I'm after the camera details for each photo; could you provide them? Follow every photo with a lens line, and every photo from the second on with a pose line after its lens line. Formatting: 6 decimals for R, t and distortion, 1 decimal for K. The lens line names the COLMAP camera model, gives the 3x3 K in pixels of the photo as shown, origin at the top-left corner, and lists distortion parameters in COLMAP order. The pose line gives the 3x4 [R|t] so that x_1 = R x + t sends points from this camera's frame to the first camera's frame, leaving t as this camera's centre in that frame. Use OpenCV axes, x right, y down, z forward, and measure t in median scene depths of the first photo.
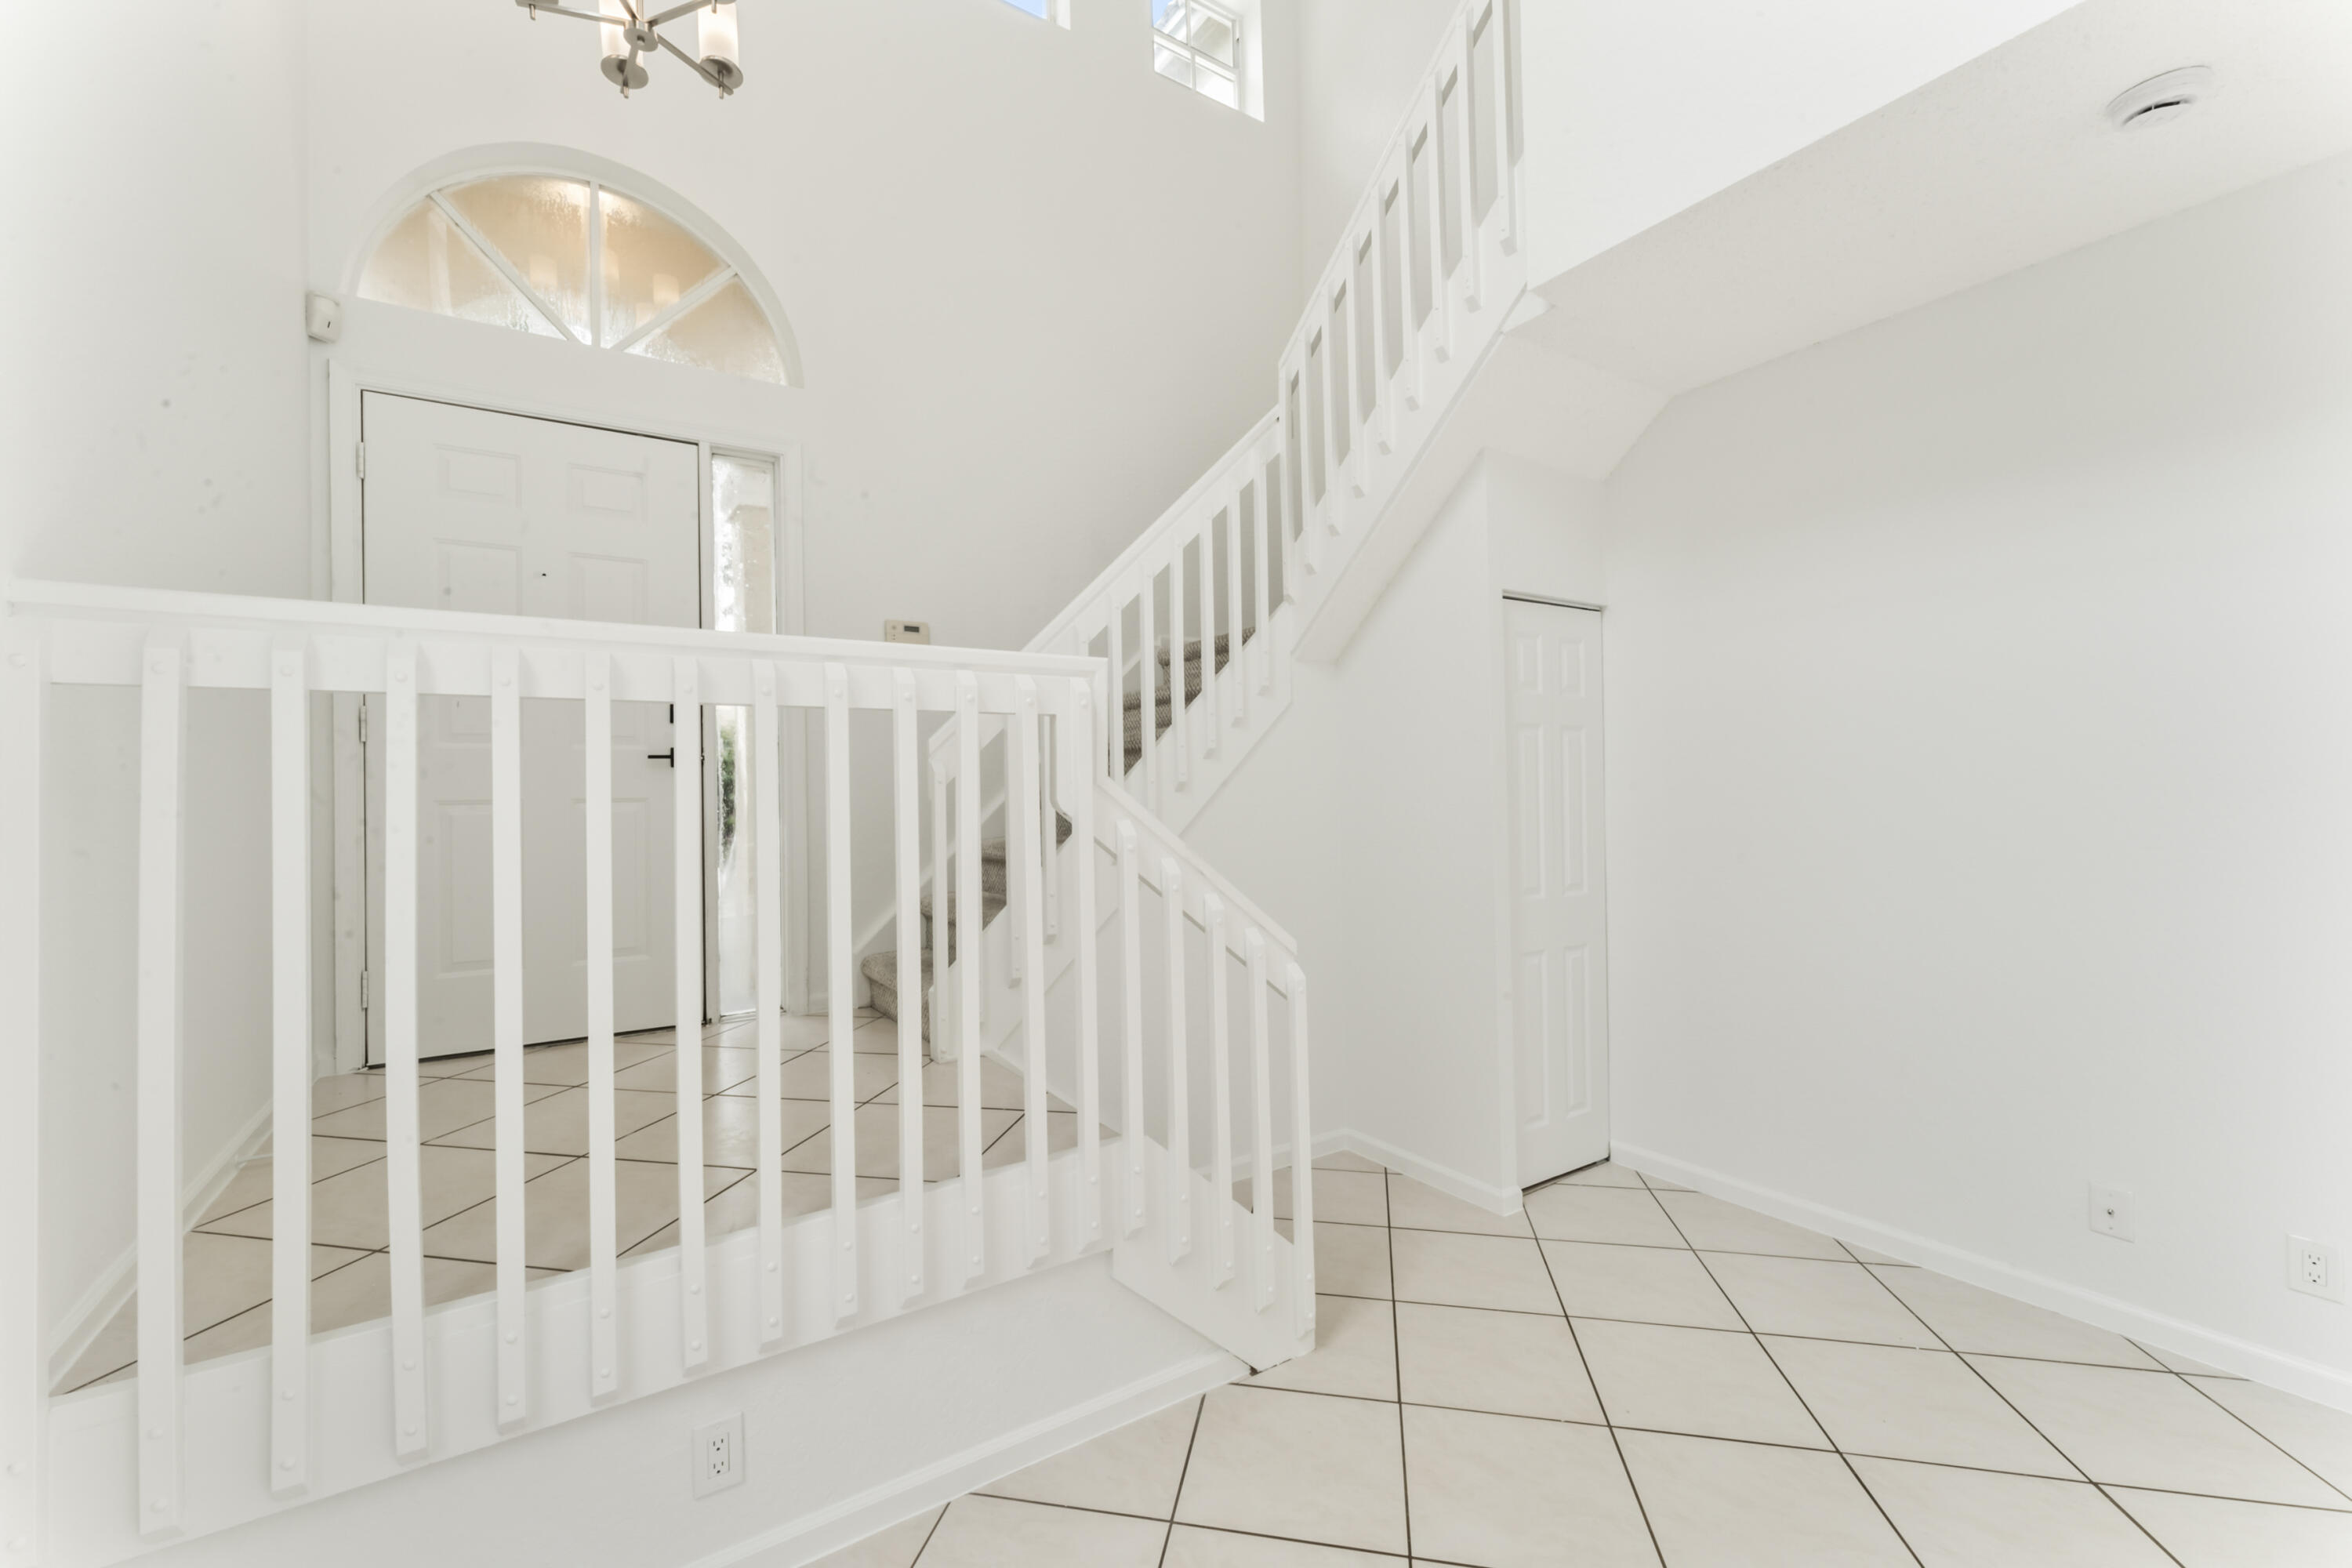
lens RADIAL K [[958.3, 0, 1165.7], [0, 958.3, 776.5], [0, 0, 1]] dist [-0.000873, -0.000046]
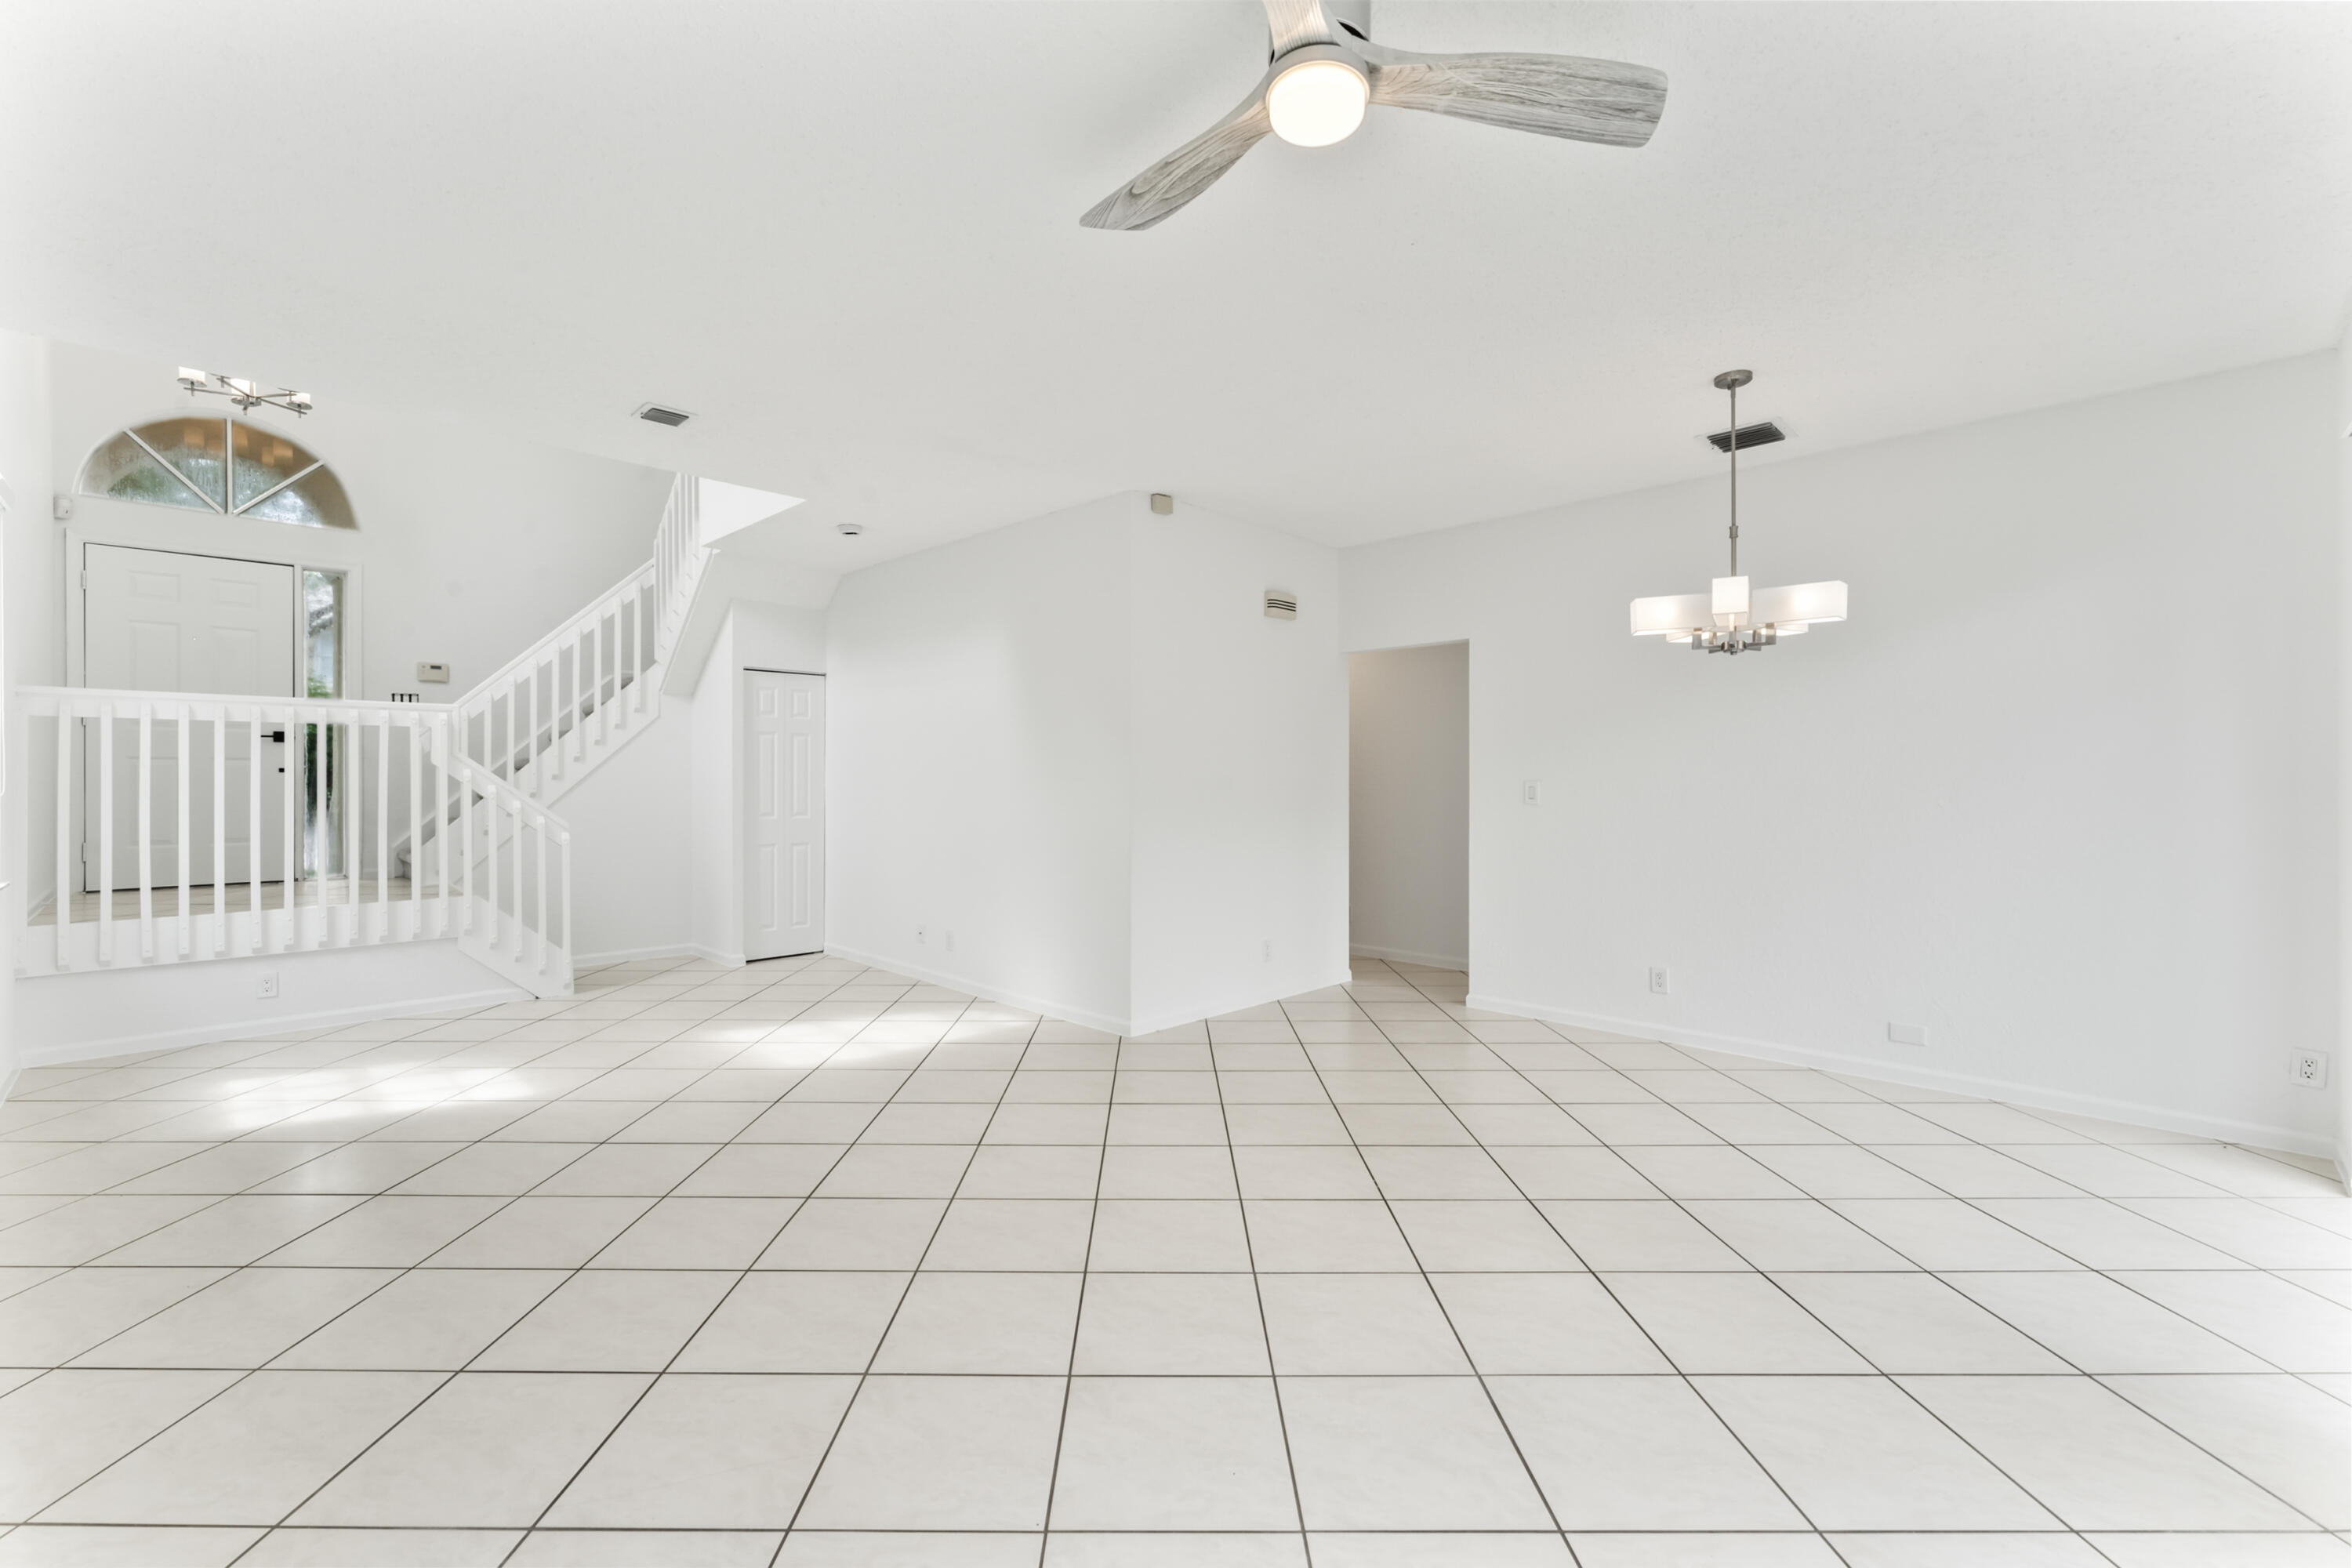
lens RADIAL K [[985.3, 0, 1172.1], [0, 985.3, 776.8], [0, 0, 1]] dist [-0.008049, 0.000454]
pose [[0.975945, 0.018281, 0.217248, 0.896174], [-0.021416, 0.999698, 0.012086, -0.004014], [-0.216962, -0.016448, 0.976042, -1.427705]]
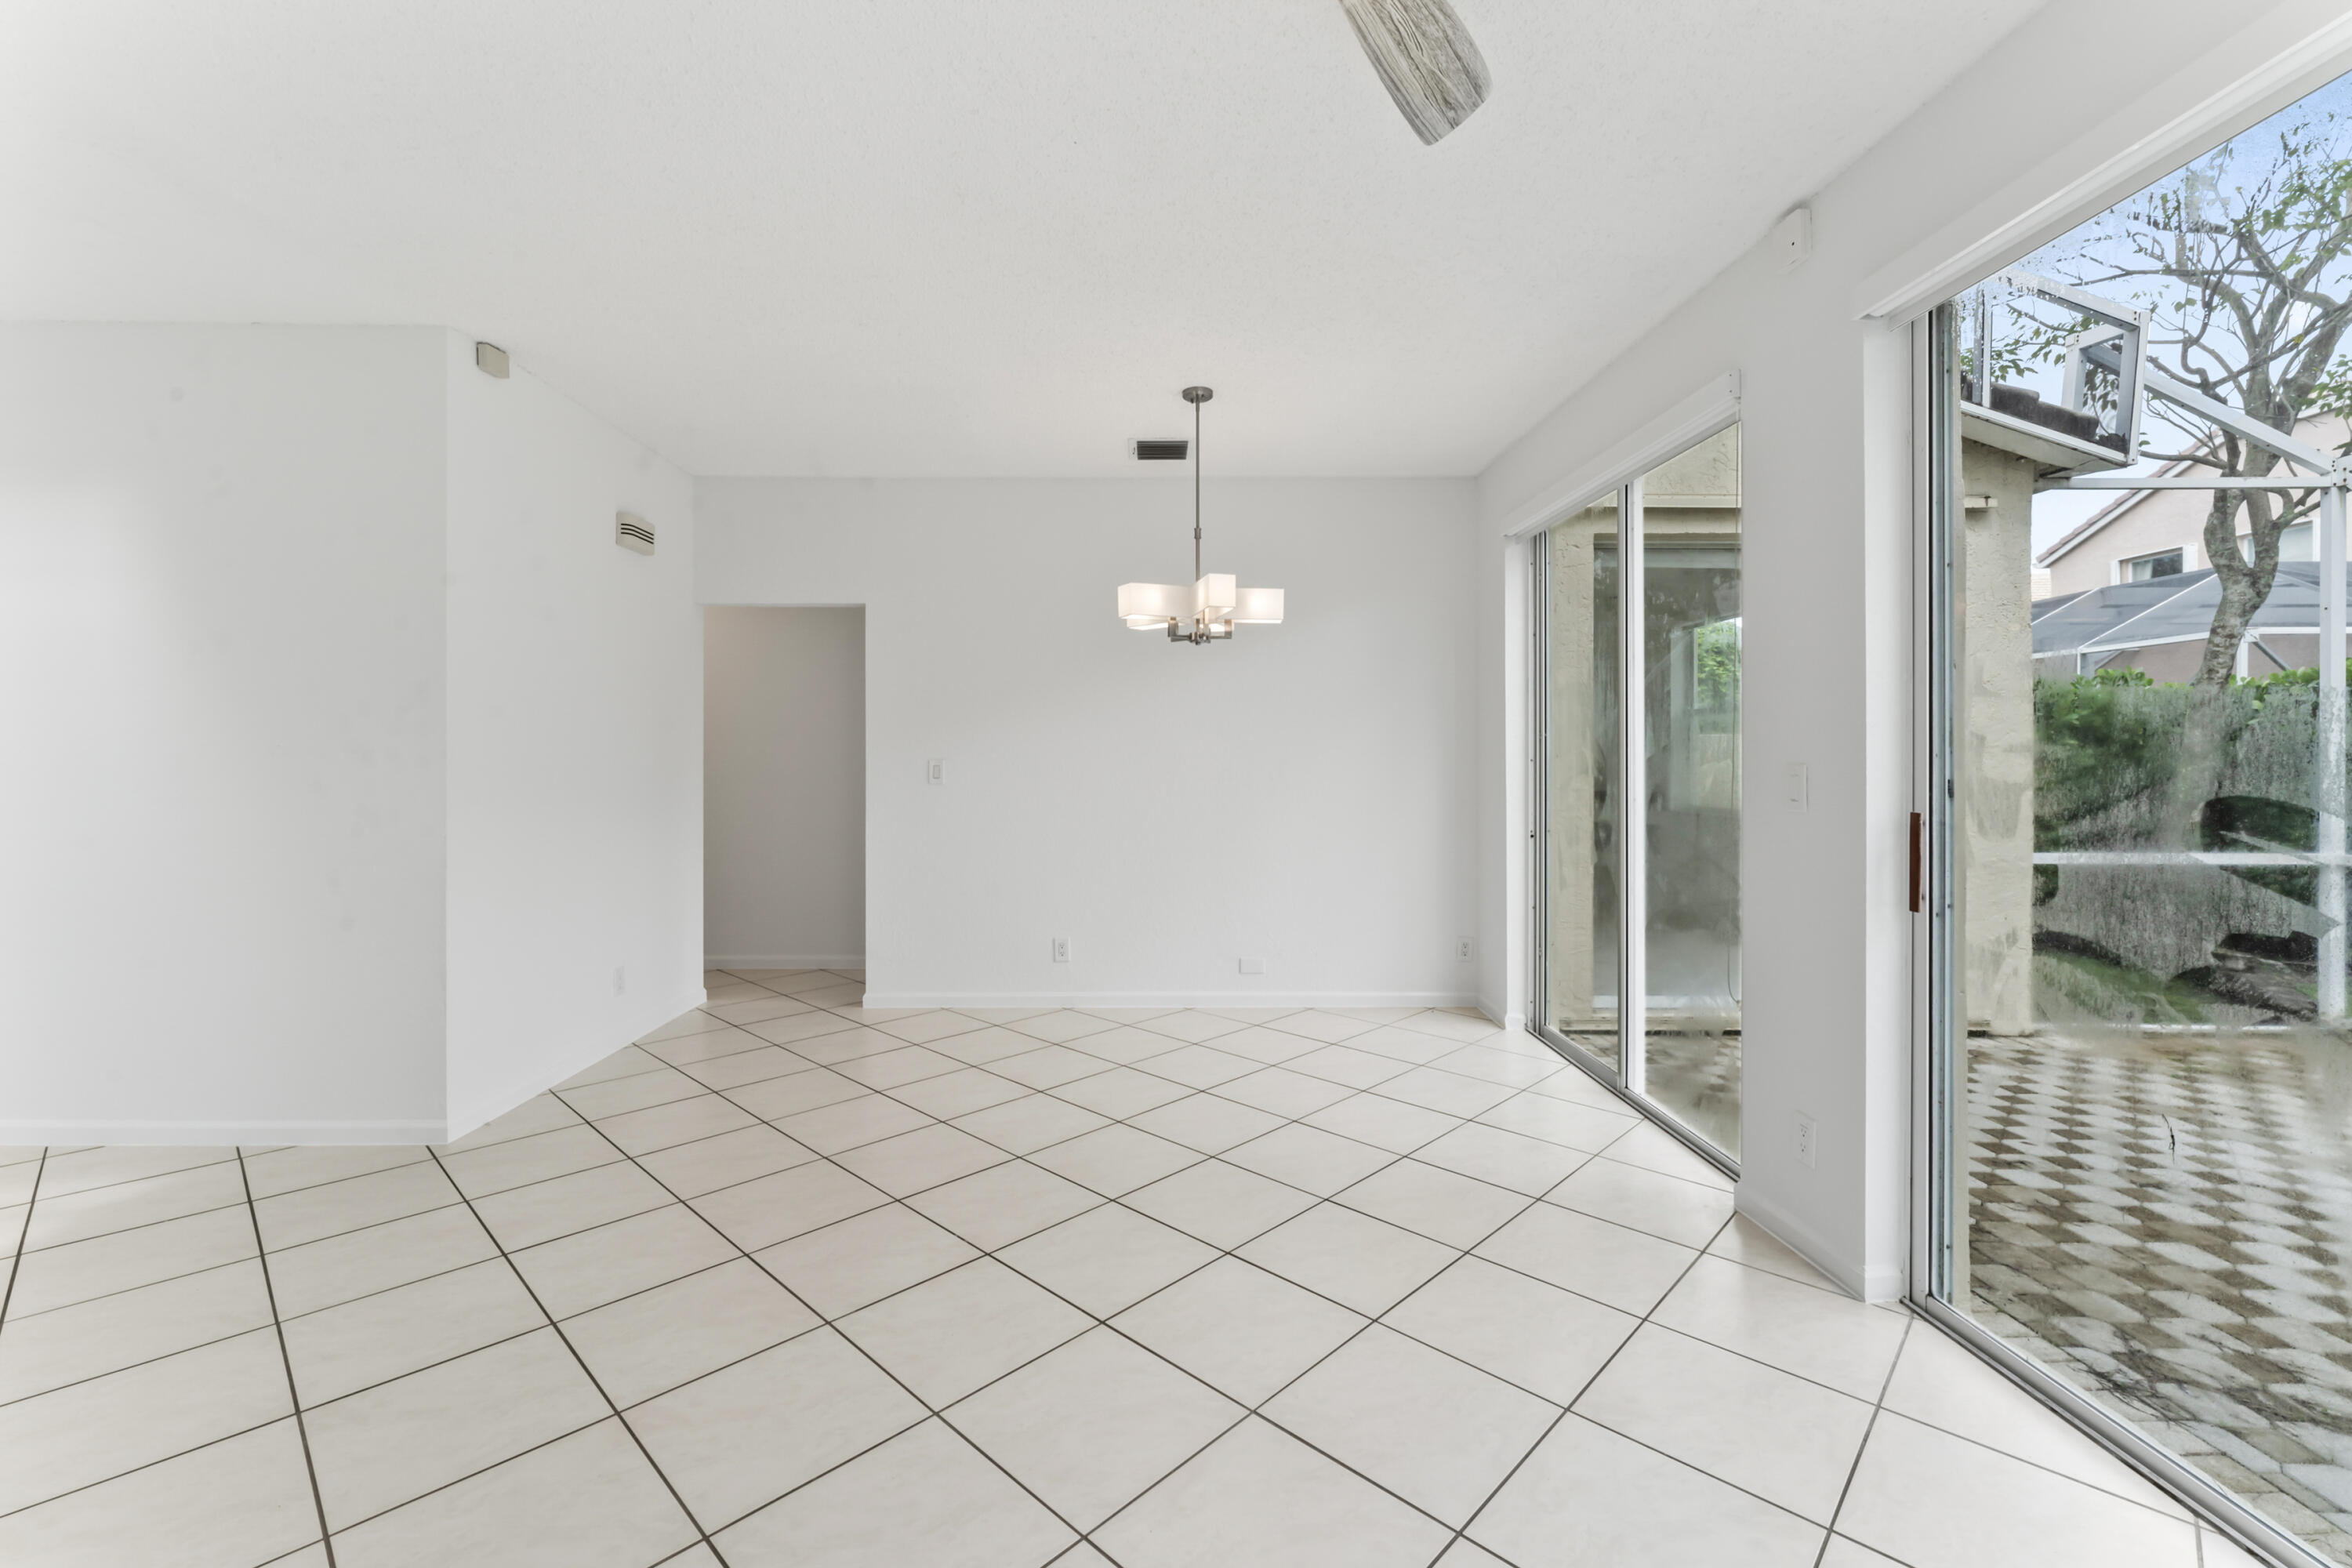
lens RADIAL K [[985.3, 0, 1172.2], [0, 985.3, 753.3], [0, 0, 1]] dist [-0.008049, 0.000454]
pose [[0.528266, 0.021109, 0.848816, 0.673899], [-0.025981, 0.999625, -0.008690, 0.005045], [-0.848681, -0.017463, 0.528616, -1.056255]]
